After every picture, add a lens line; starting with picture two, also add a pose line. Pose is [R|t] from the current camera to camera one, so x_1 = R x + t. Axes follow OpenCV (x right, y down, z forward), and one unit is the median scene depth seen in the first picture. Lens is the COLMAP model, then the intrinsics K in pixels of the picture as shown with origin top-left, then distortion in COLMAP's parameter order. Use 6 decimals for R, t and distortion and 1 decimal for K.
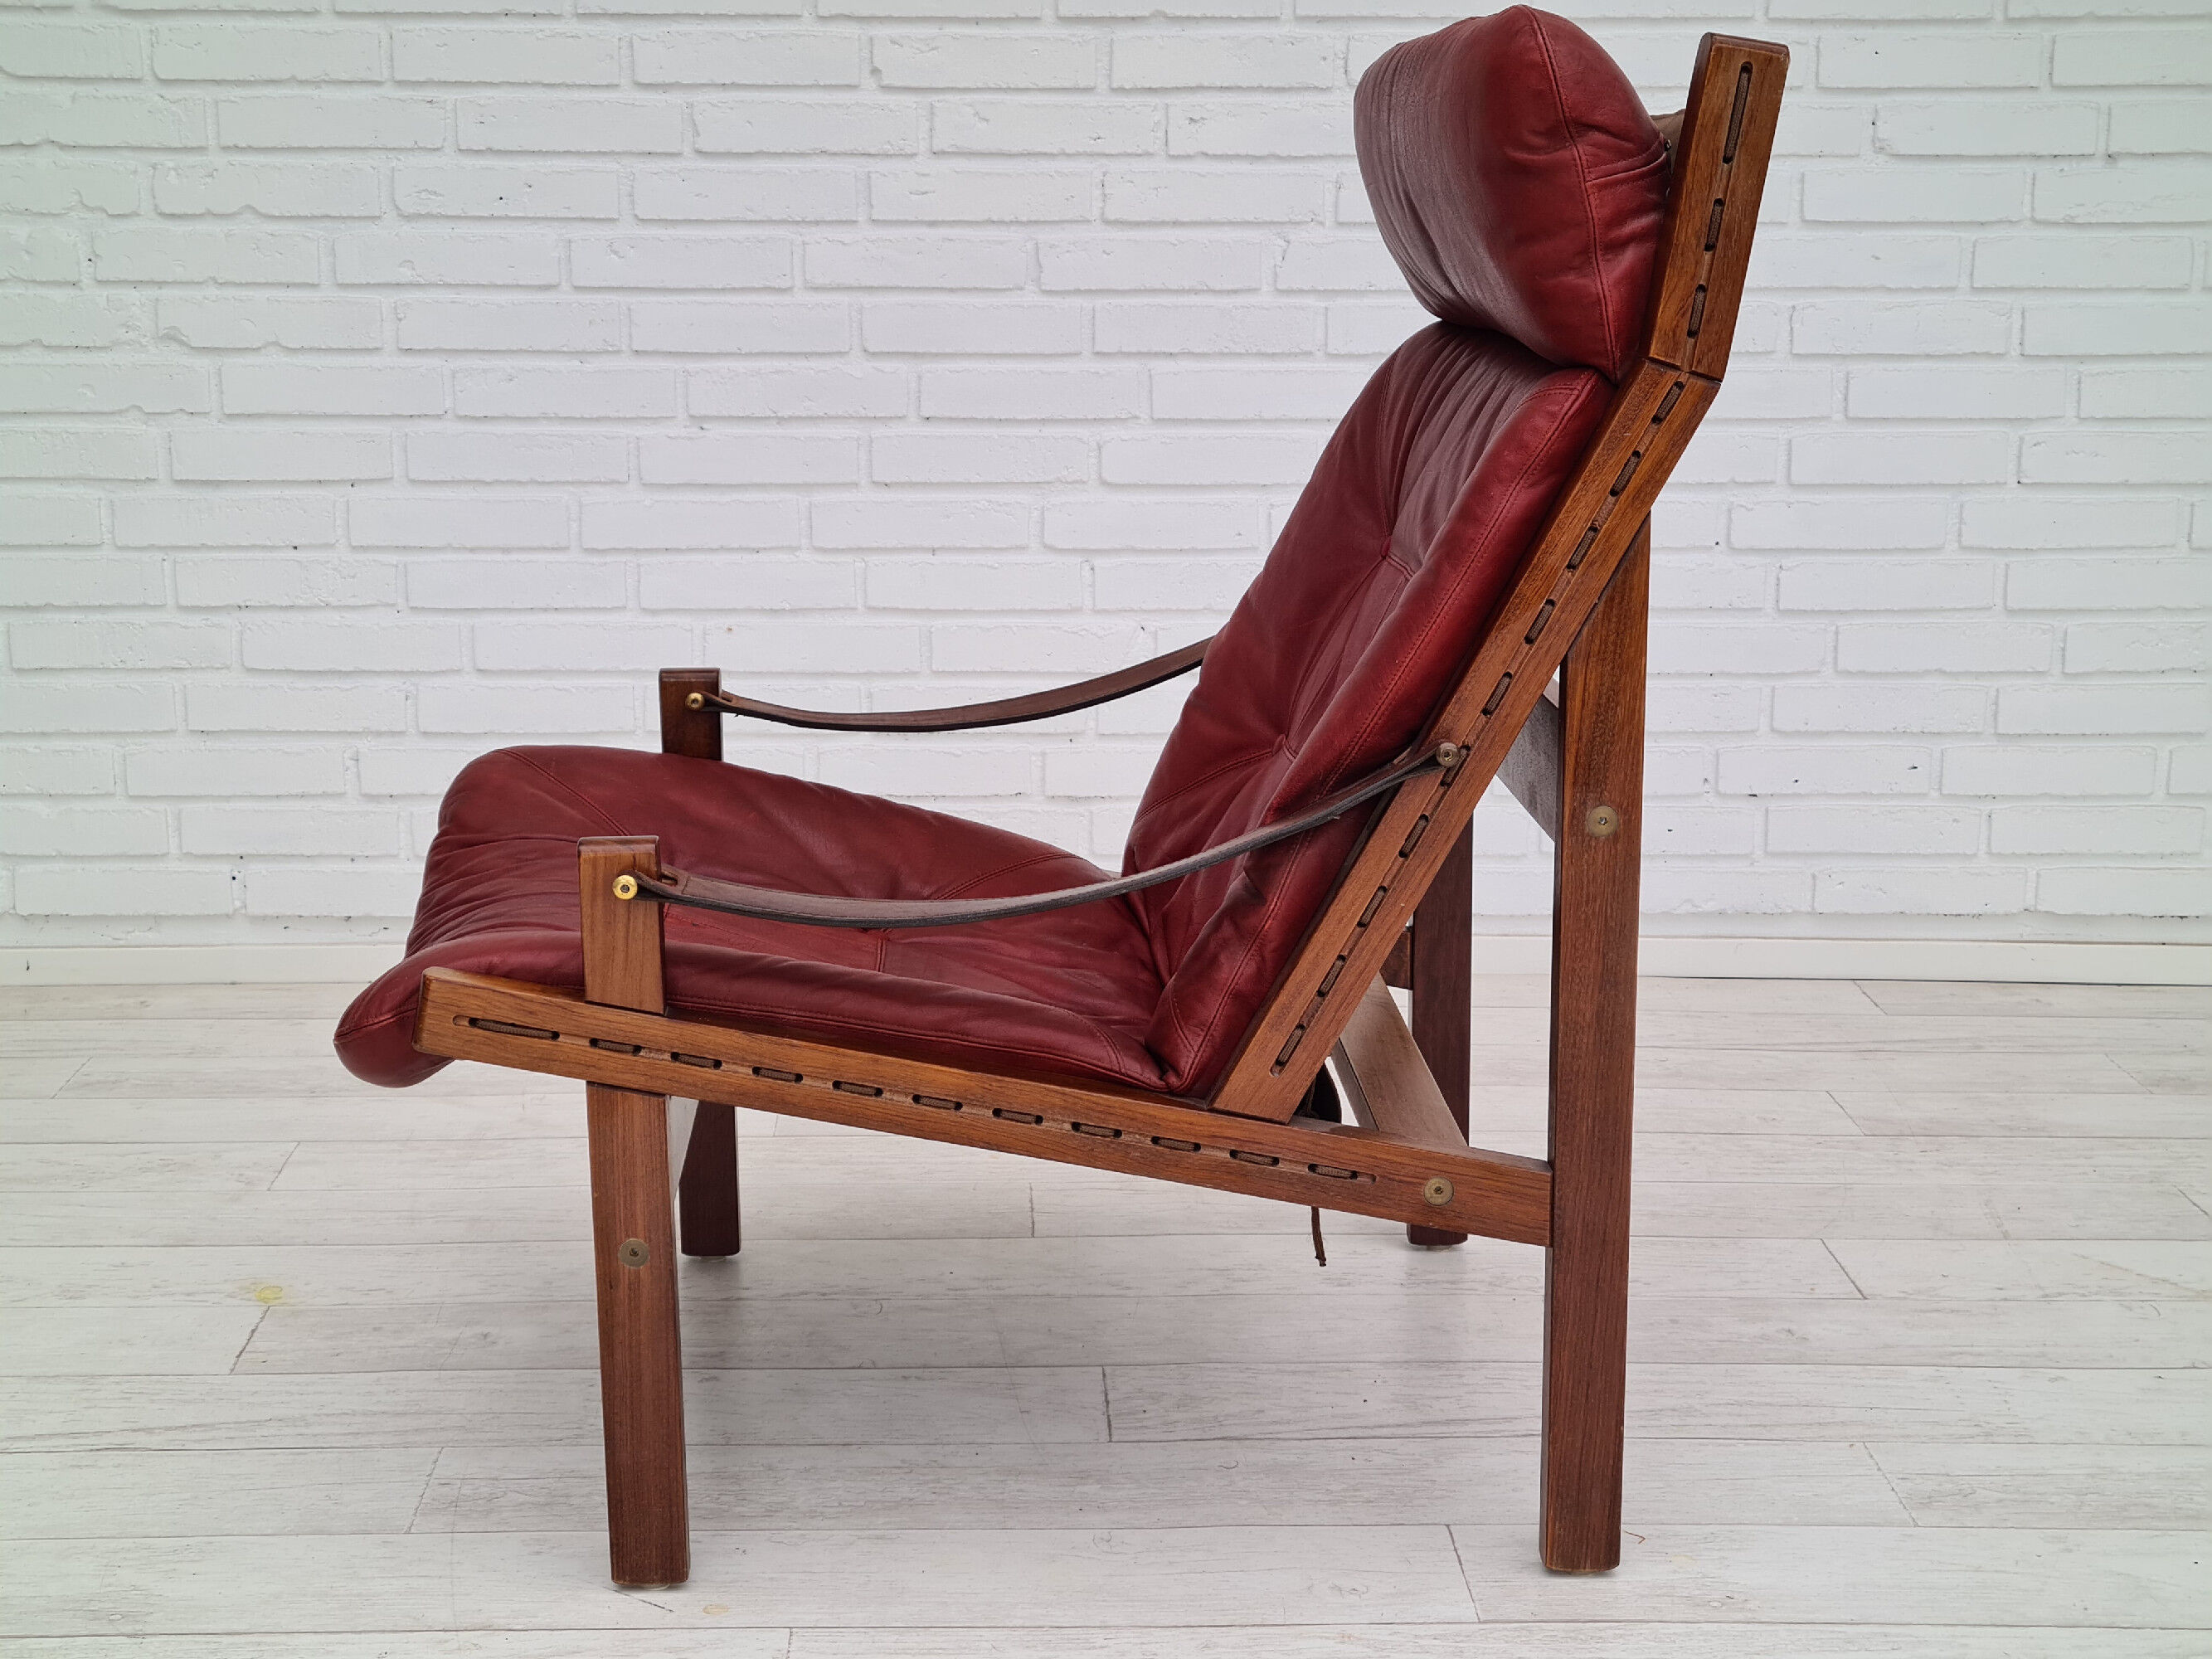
lens RADIAL K [[3309.0, 0, 1084.3], [0, 3309.0, 875.7], [0, 0, 1]] dist [0.054620, 0.000000]
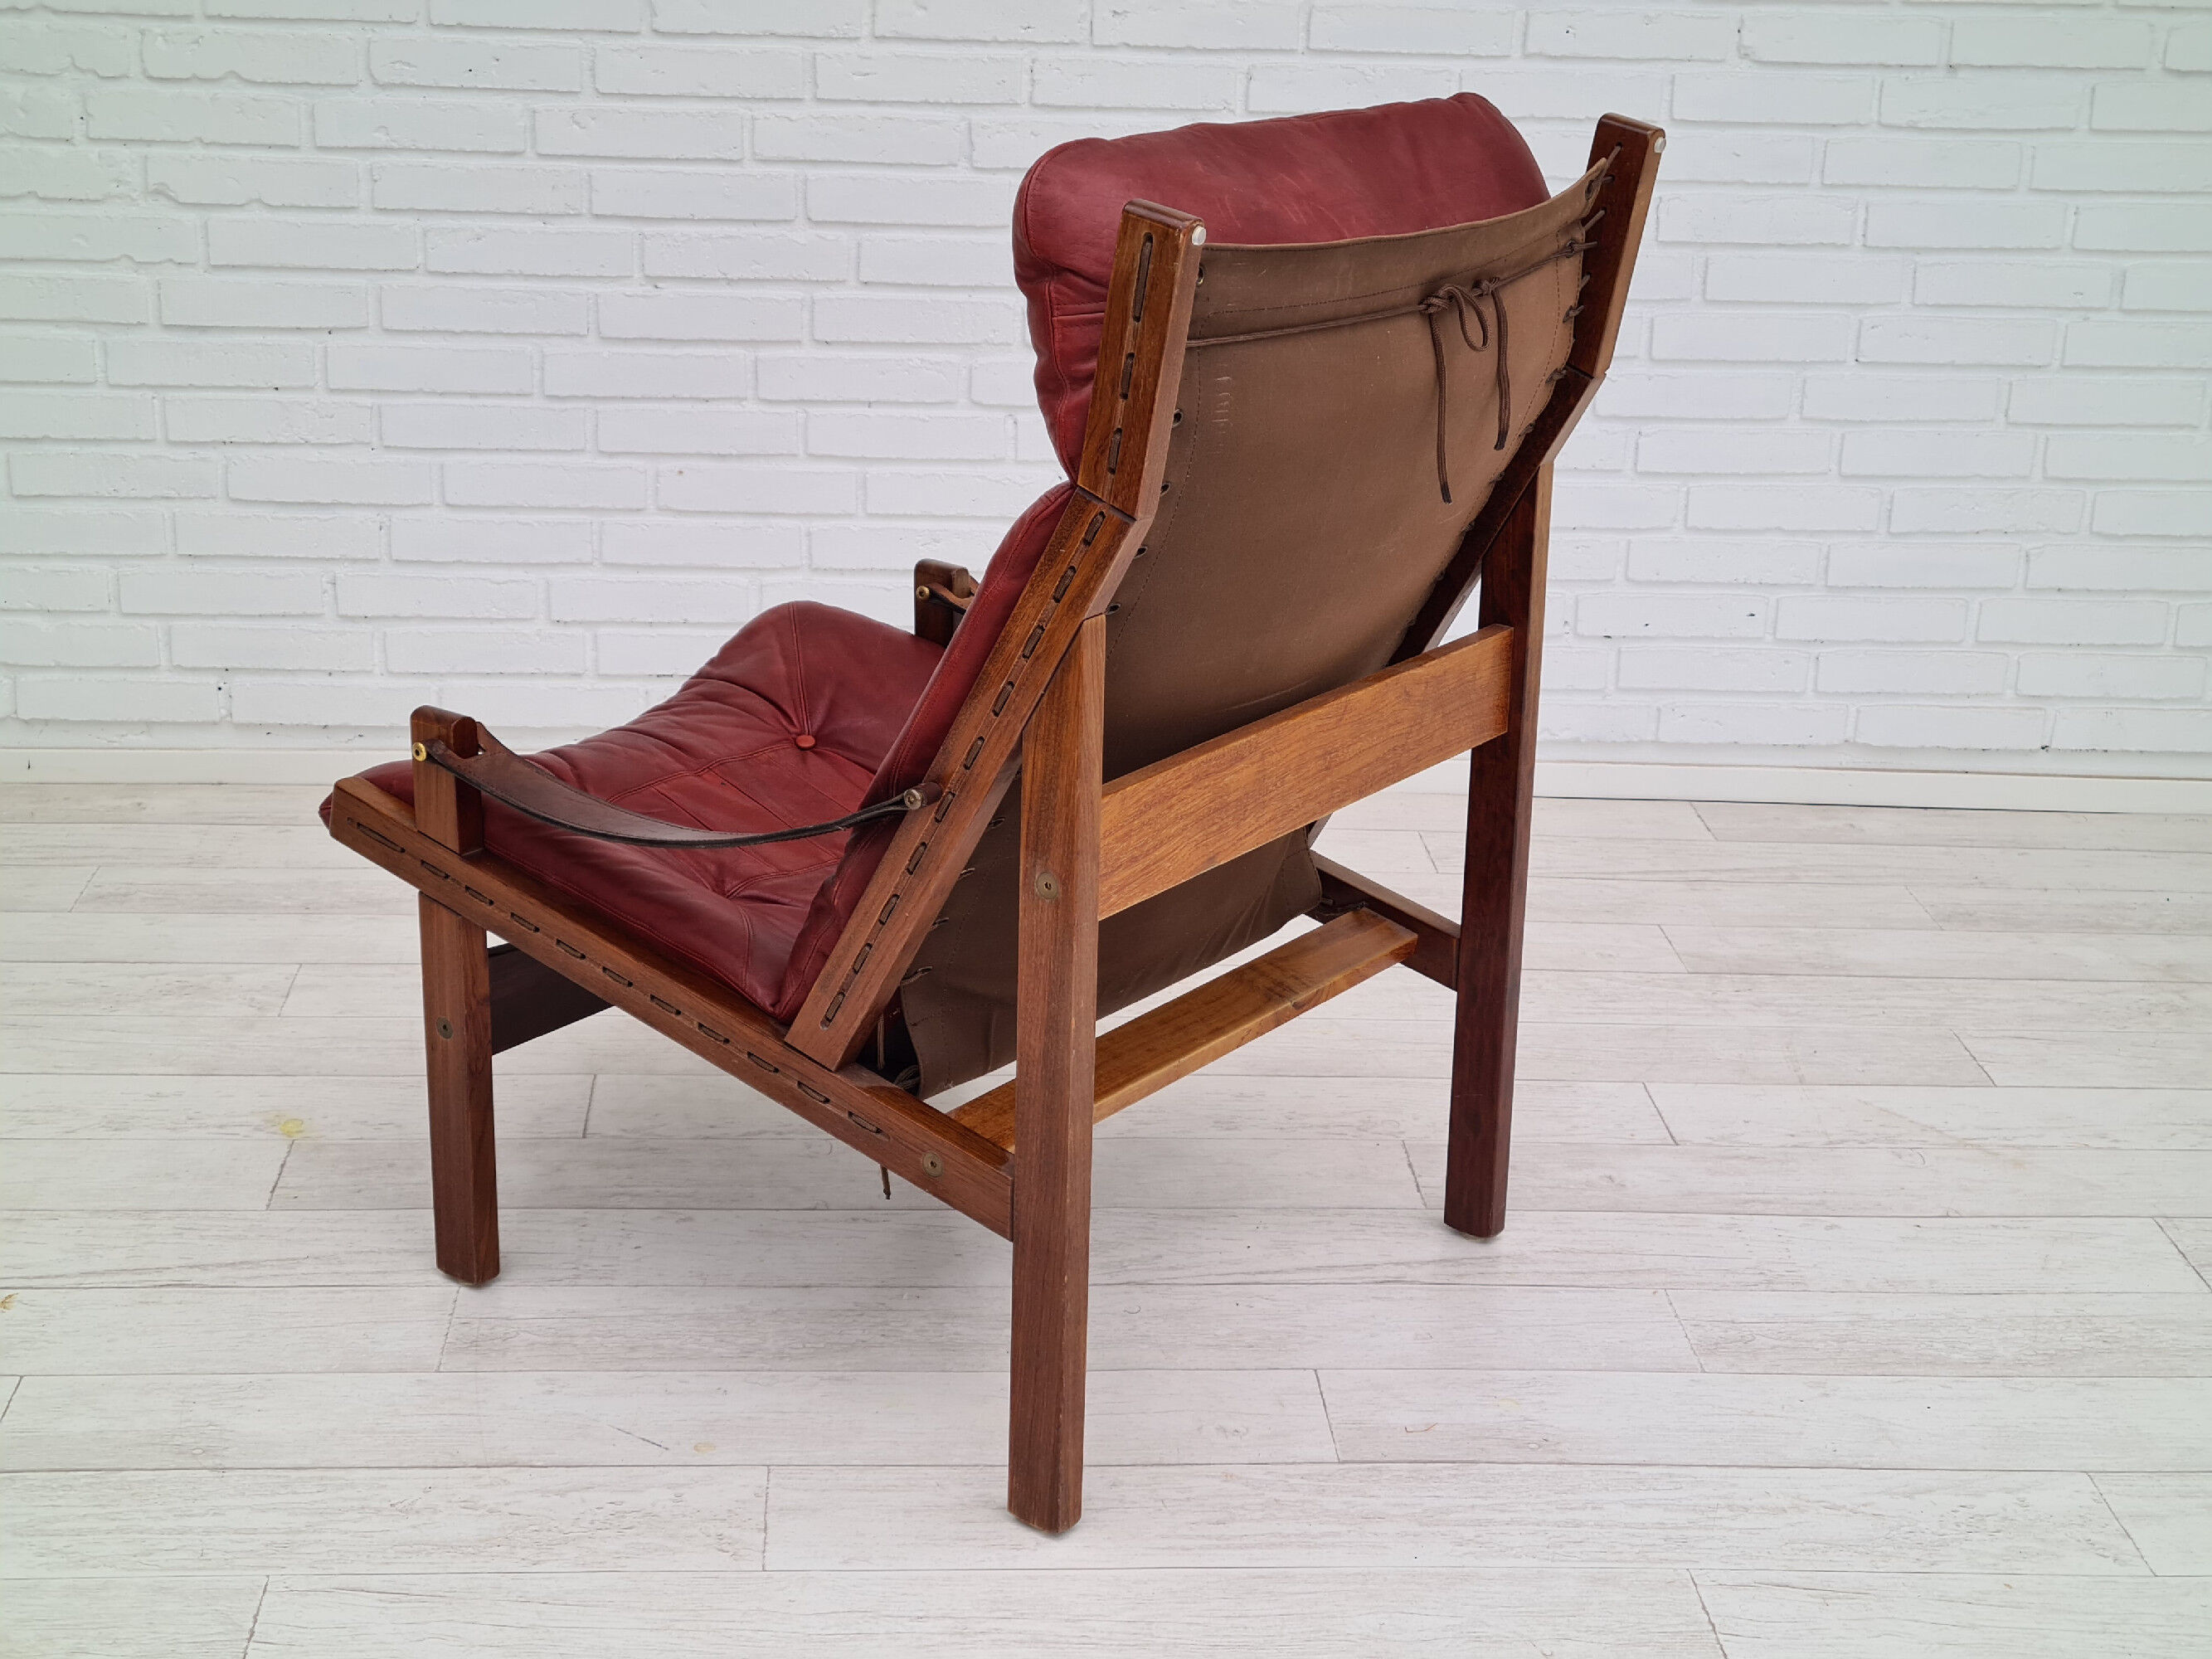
lens RADIAL K [[3309.0, 0, 1120.0], [0, 3309.0, 843.5], [0, 0, 1]] dist [0.054620, 0.000000]
pose [[0.998741, 0.015417, 0.047745, -0.013418], [-0.020857, 0.993073, 0.115631, -0.084156], [-0.045632, -0.116481, 0.992144, -0.103321]]
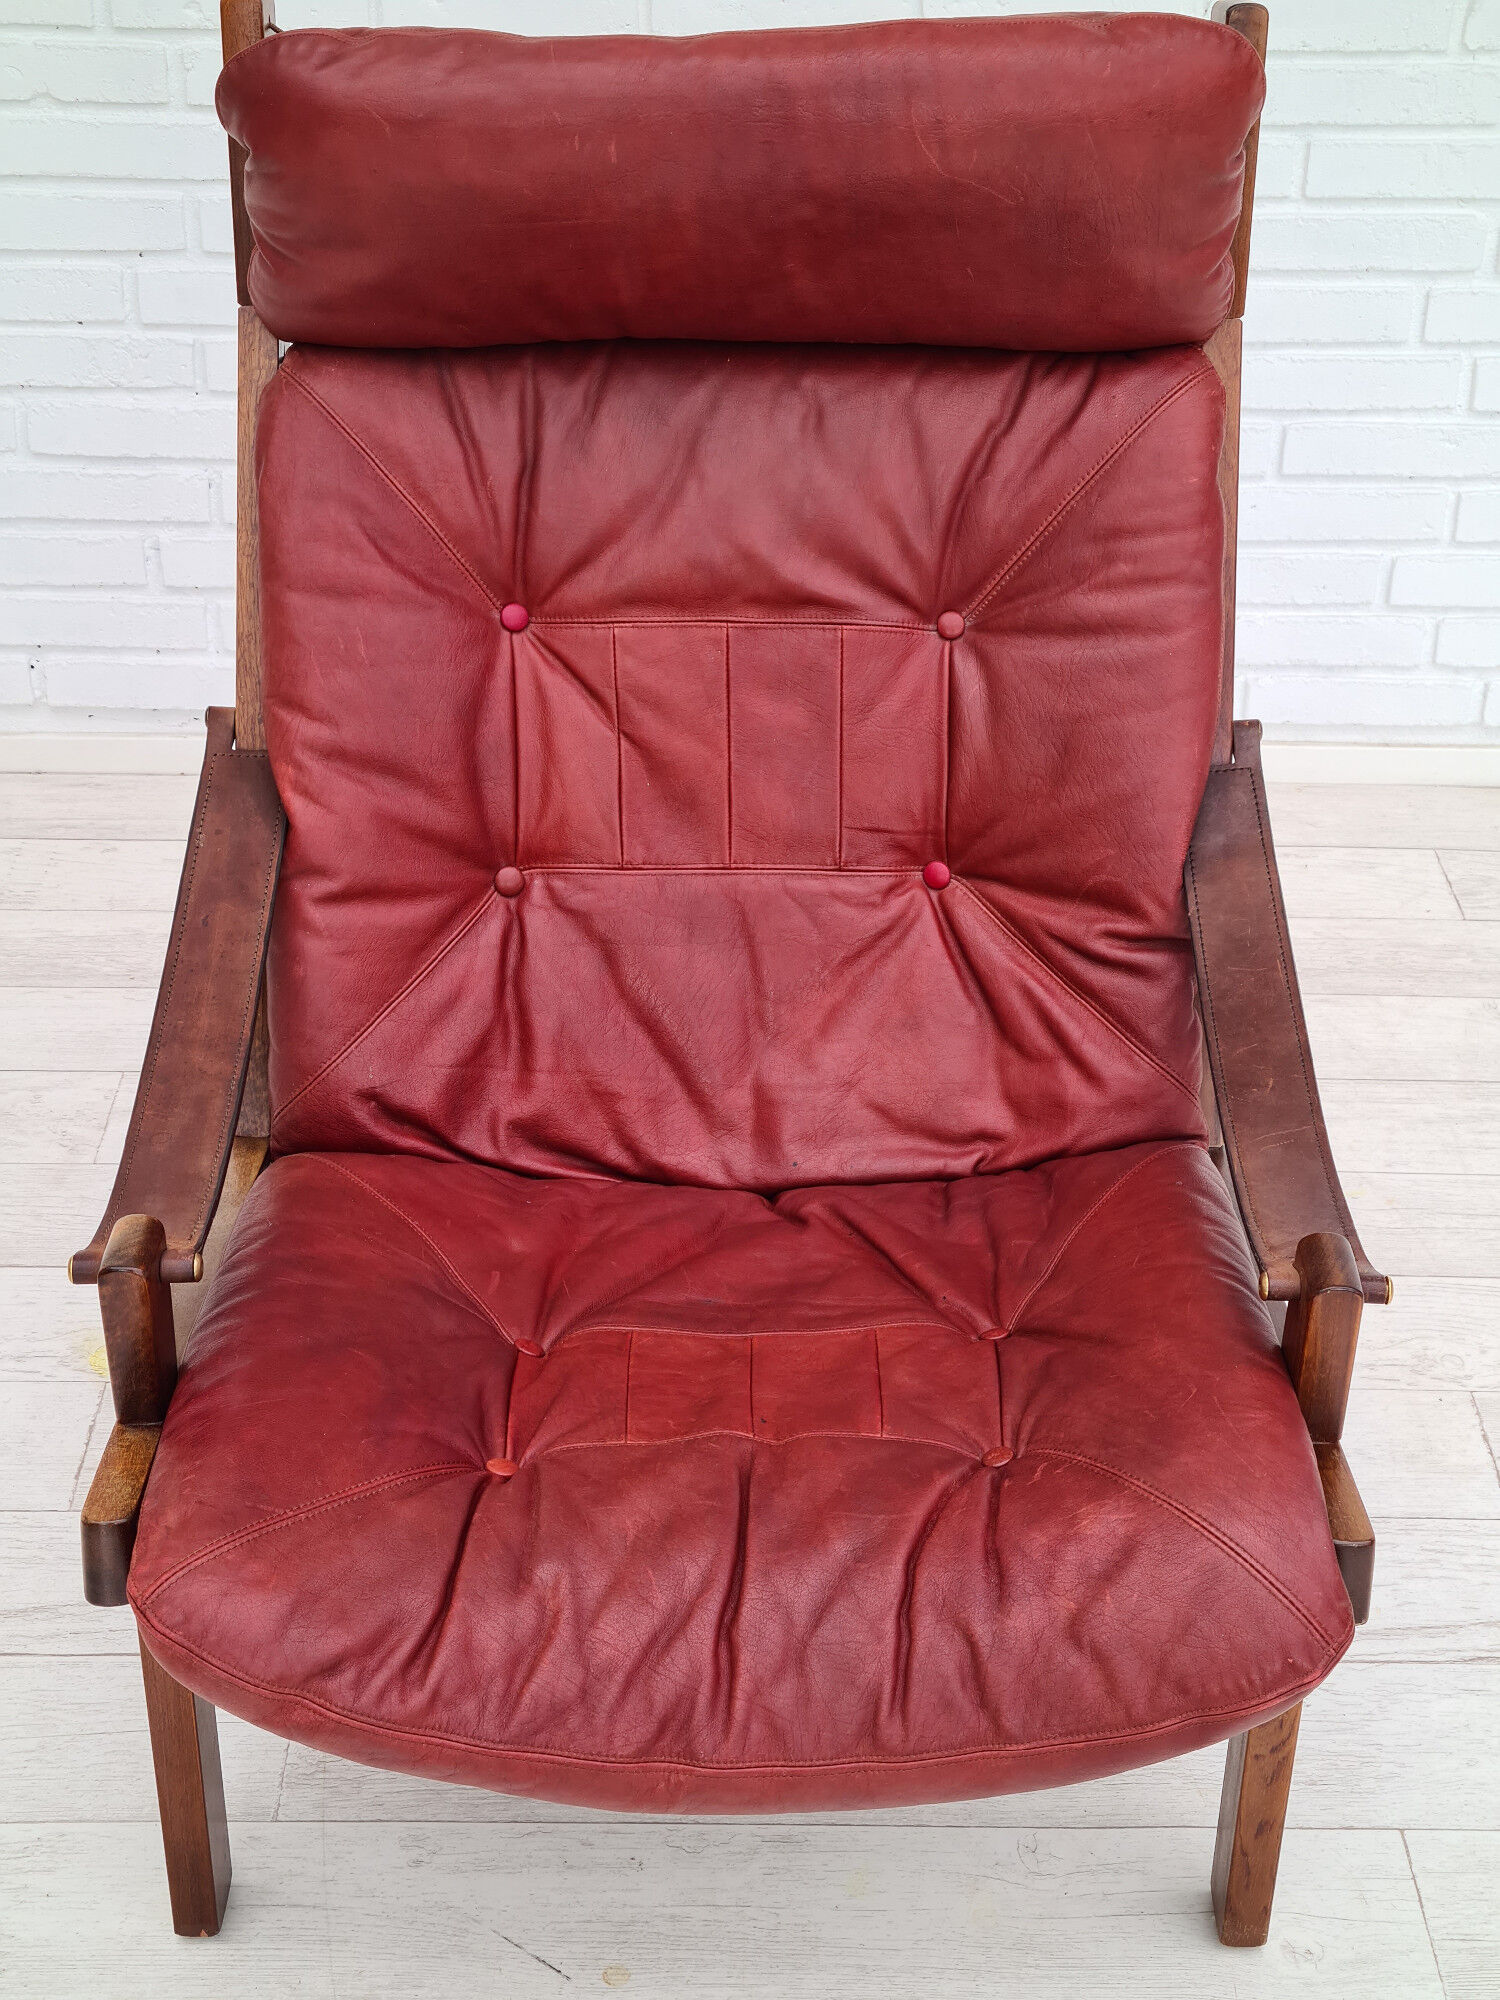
lens RADIAL K [[2991.7, 0, 762.7], [0, 2991.7, 972.5], [0, 0, 1]] dist [0.054620, 0.000000]
pose [[0.999707, 0.022413, -0.009142, -0.042538], [-0.018644, 0.953845, 0.299719, -0.181557], [0.015438, -0.299461, 0.953984, 0.178063]]
